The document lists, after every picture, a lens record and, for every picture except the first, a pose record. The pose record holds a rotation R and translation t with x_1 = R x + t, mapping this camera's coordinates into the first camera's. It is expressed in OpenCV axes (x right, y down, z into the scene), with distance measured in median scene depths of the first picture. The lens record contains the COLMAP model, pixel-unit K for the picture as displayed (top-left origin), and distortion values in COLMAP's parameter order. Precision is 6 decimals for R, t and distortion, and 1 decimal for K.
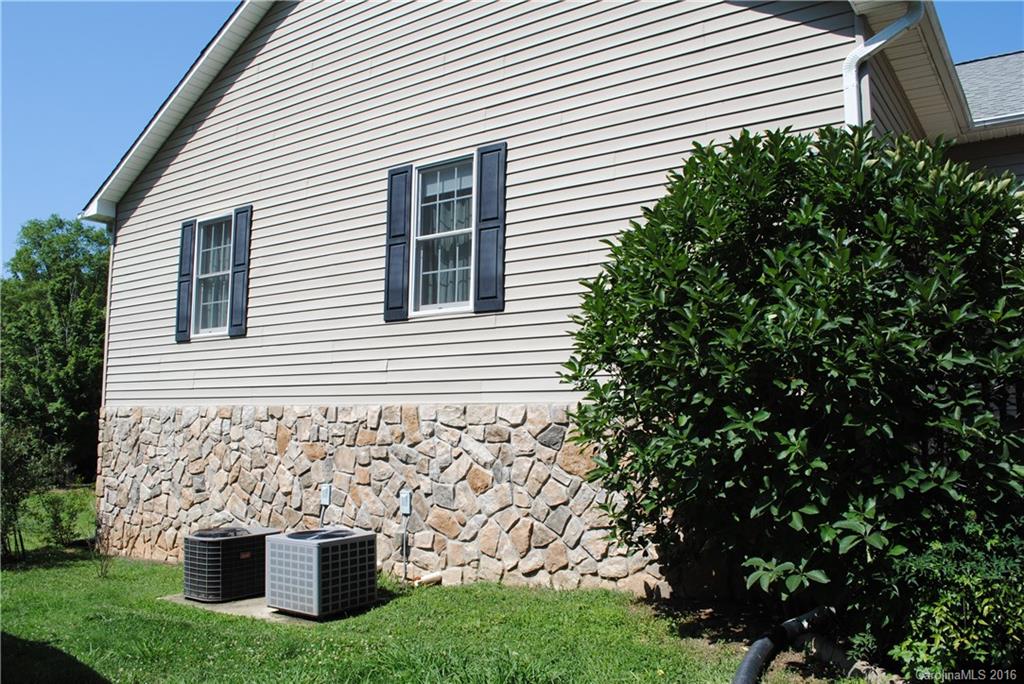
lens RADIAL K [[795.0, 0, 512.0], [0, 795.0, 342.0], [0, 0, 1]] dist [-0.040343, -0.005140]
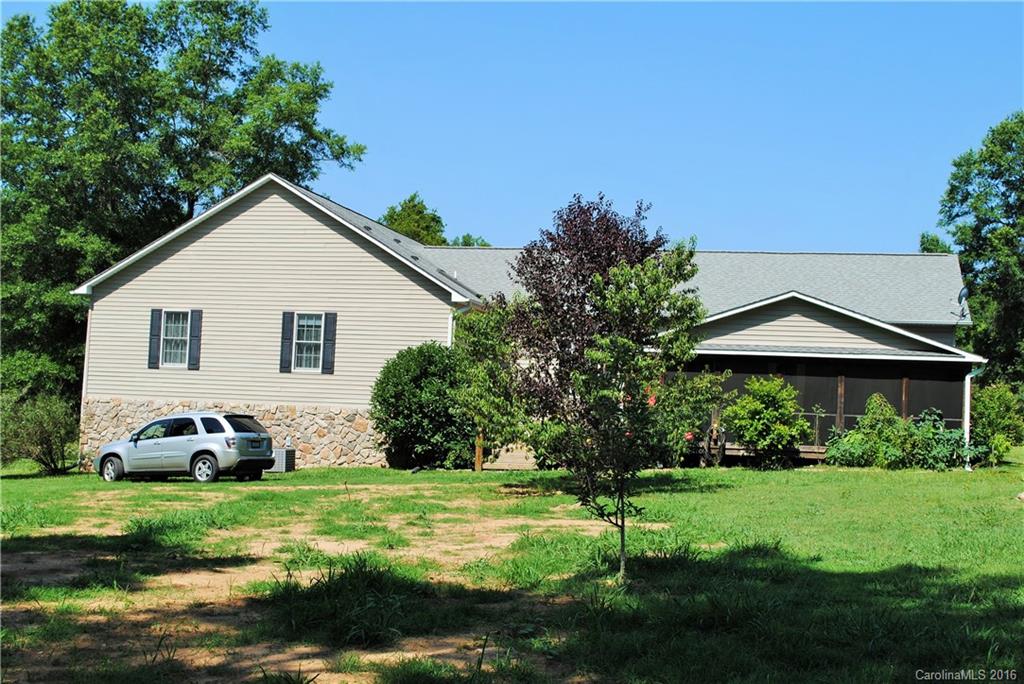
lens RADIAL K [[1320.4, 0, 512.0], [0, 1320.4, 342.0], [0, 0, 1]] dist [-0.006917, 0.006301]
pose [[0.924807, 0.048793, 0.377295, -1.099079], [-0.070801, 0.996489, 0.044676, -0.372357], [-0.373791, -0.068030, 0.925015, -3.272967]]
